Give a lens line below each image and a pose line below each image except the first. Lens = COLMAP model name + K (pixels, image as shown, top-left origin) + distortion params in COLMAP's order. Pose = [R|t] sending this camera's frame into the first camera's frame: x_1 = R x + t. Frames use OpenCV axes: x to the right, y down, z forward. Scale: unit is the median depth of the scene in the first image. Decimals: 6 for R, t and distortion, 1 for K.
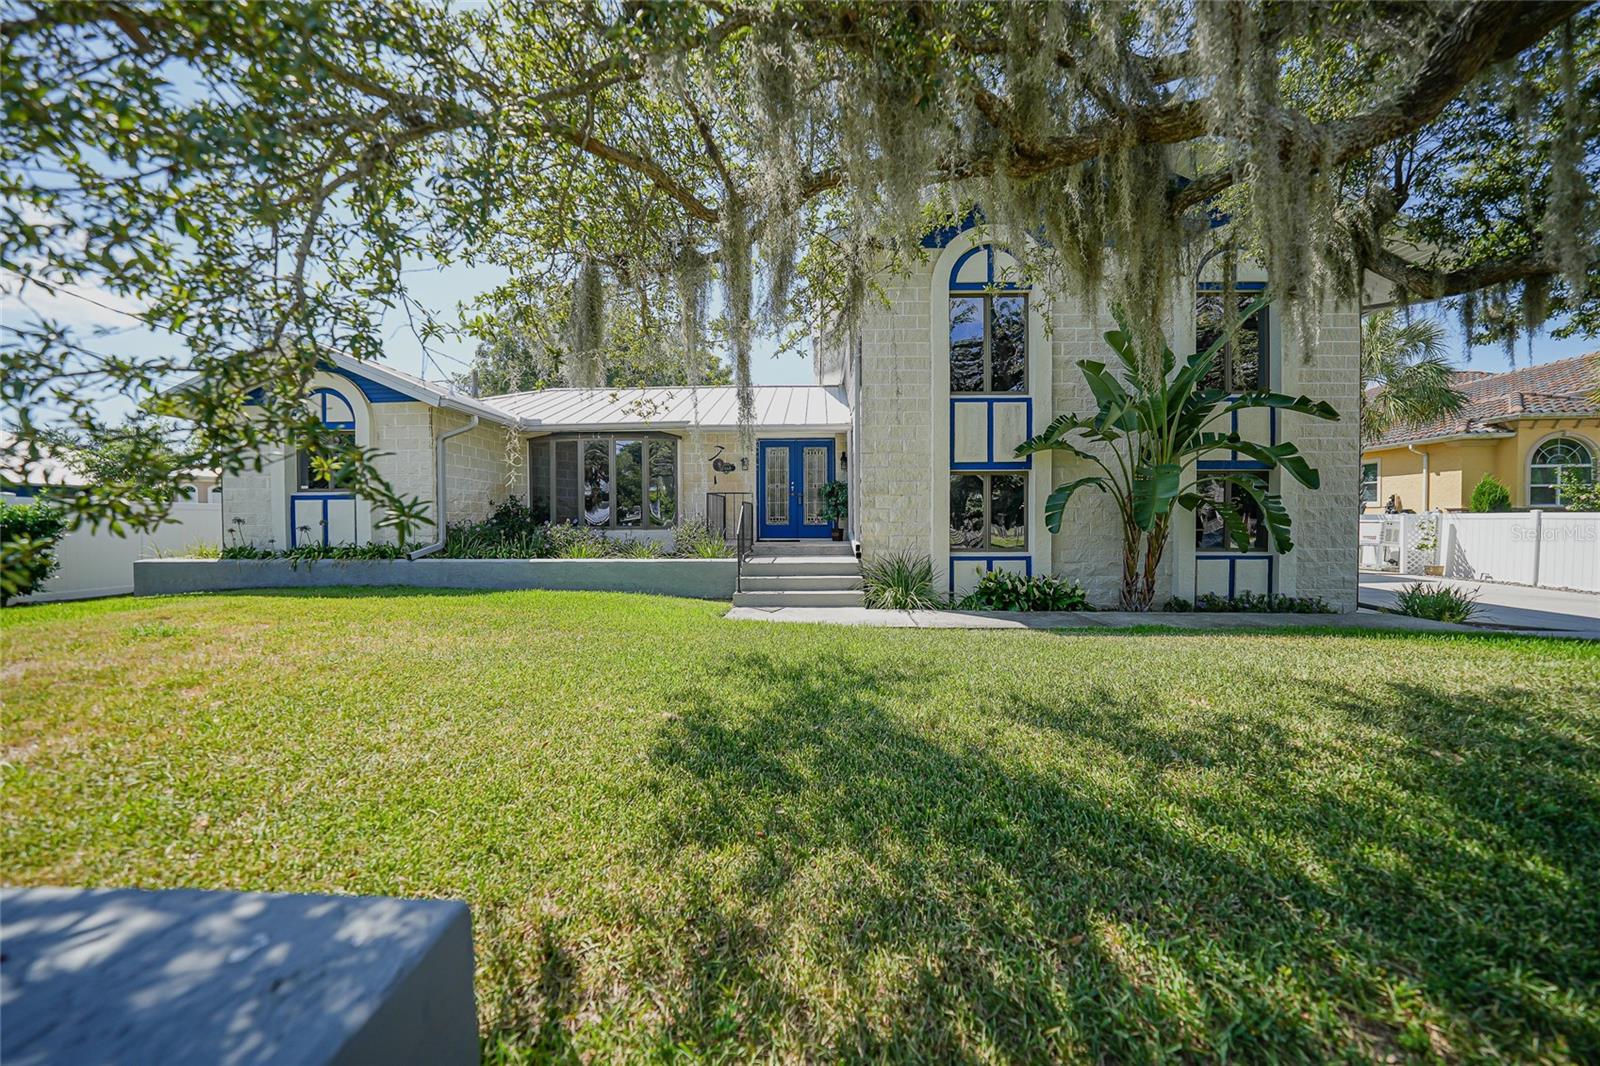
lens RADIAL K [[555.9, 0, 800.2], [0, 555.9, 531.5], [0, 0, 1]] dist [-0.013606, 0.002709]
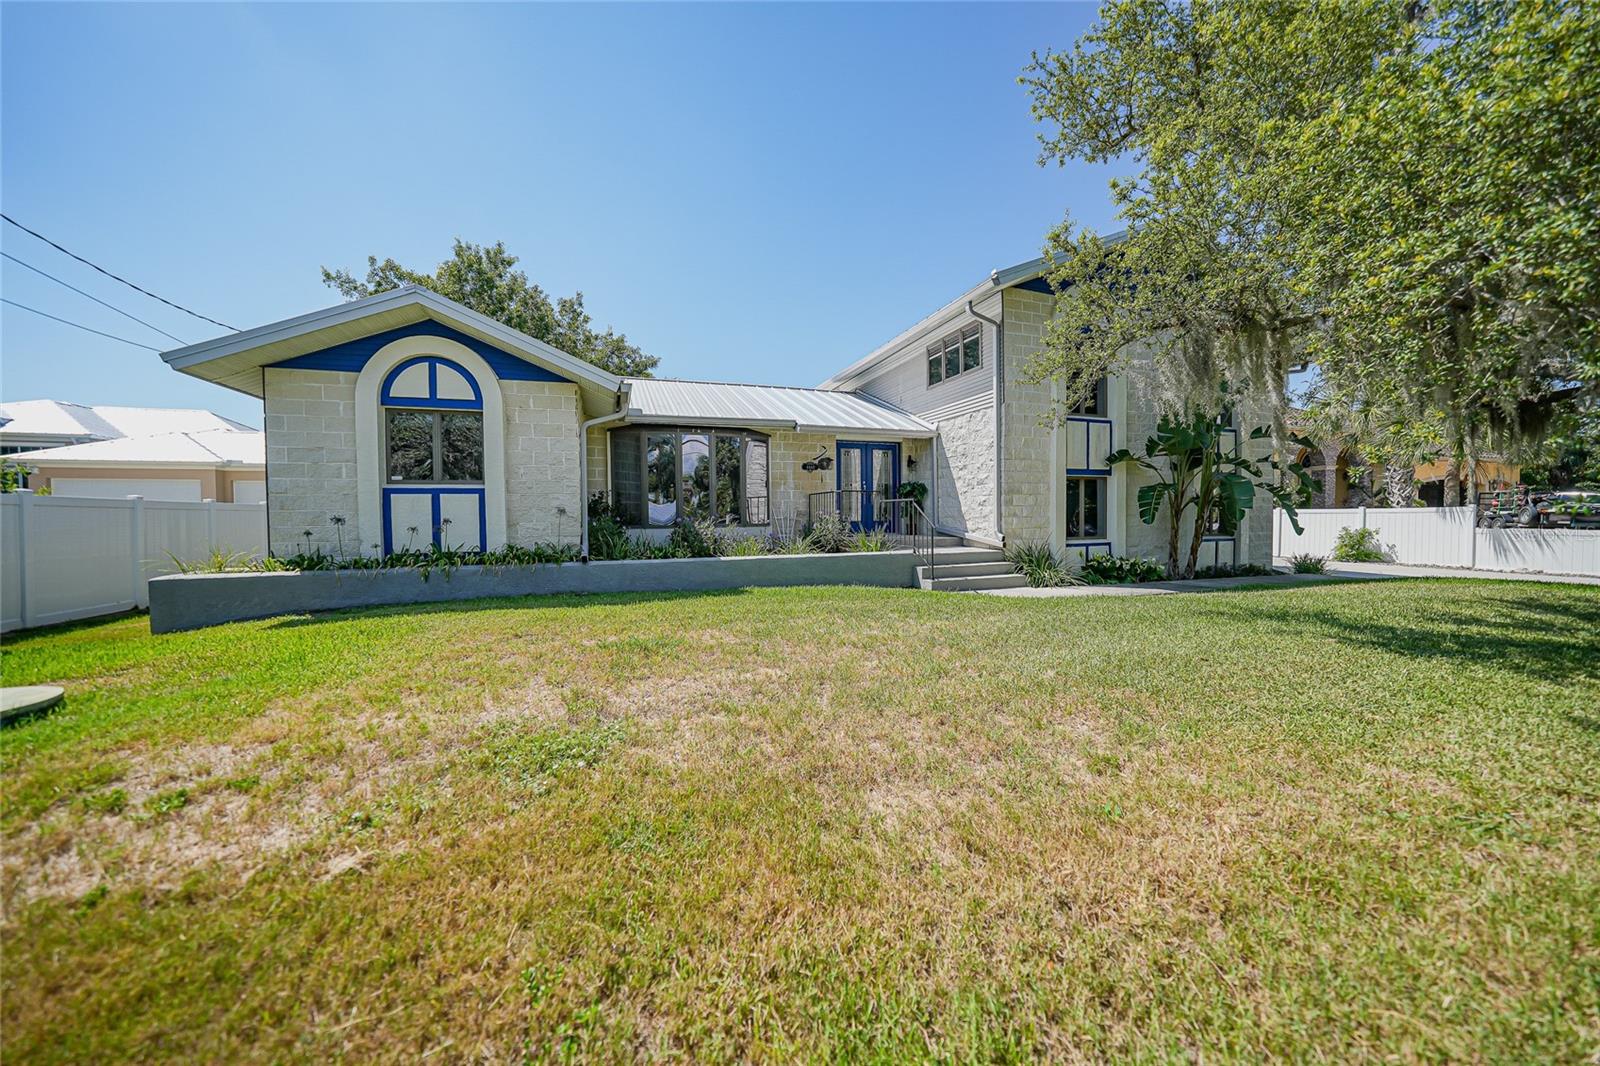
lens RADIAL K [[555.9, 0, 795.8], [0, 555.9, 533.5], [0, 0, 1]] dist [-0.013606, 0.002709]
pose [[0.932406, -0.017433, 0.360991, -0.697511], [0.014837, 0.999840, 0.009962, 0.000418], [-0.361107, -0.003933, 0.932516, 0.049451]]
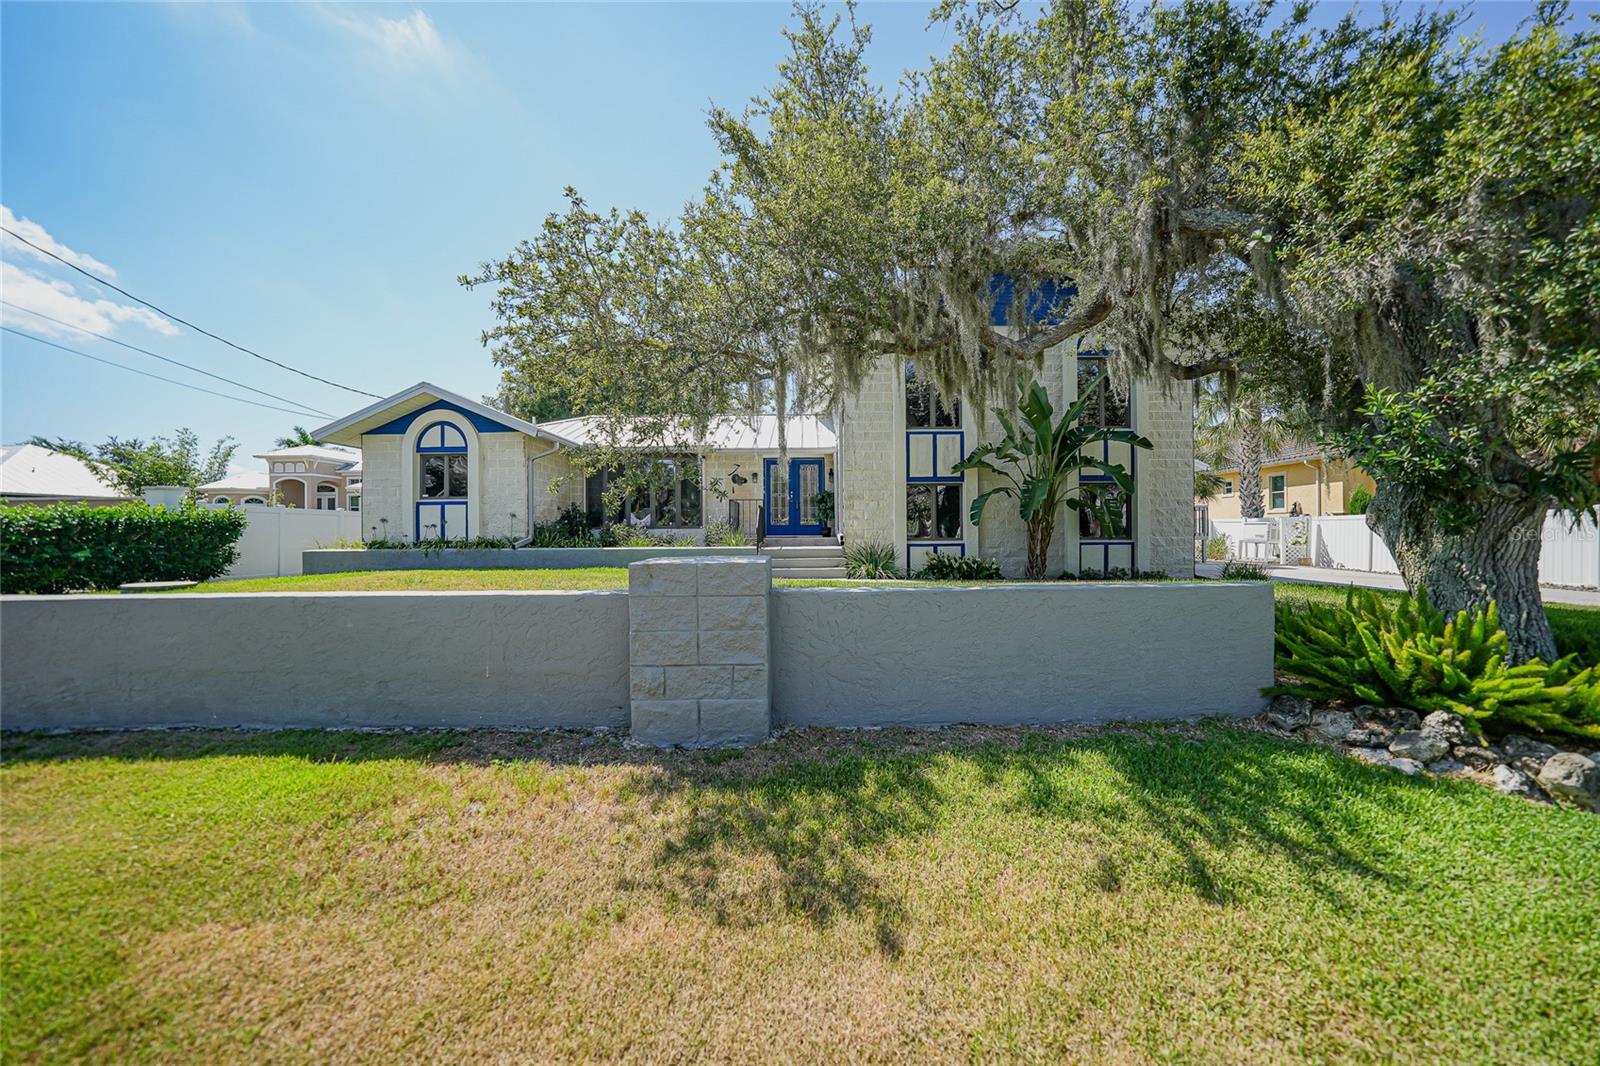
lens RADIAL K [[555.9, 0, 801.8], [0, 555.9, 531.9], [0, 0, 1]] dist [-0.013606, 0.002709]
pose [[0.999658, -0.003711, 0.025880, -0.031433], [0.004230, 0.999790, -0.020039, 0.039804], [-0.025800, 0.020141, 0.999464, -0.375428]]
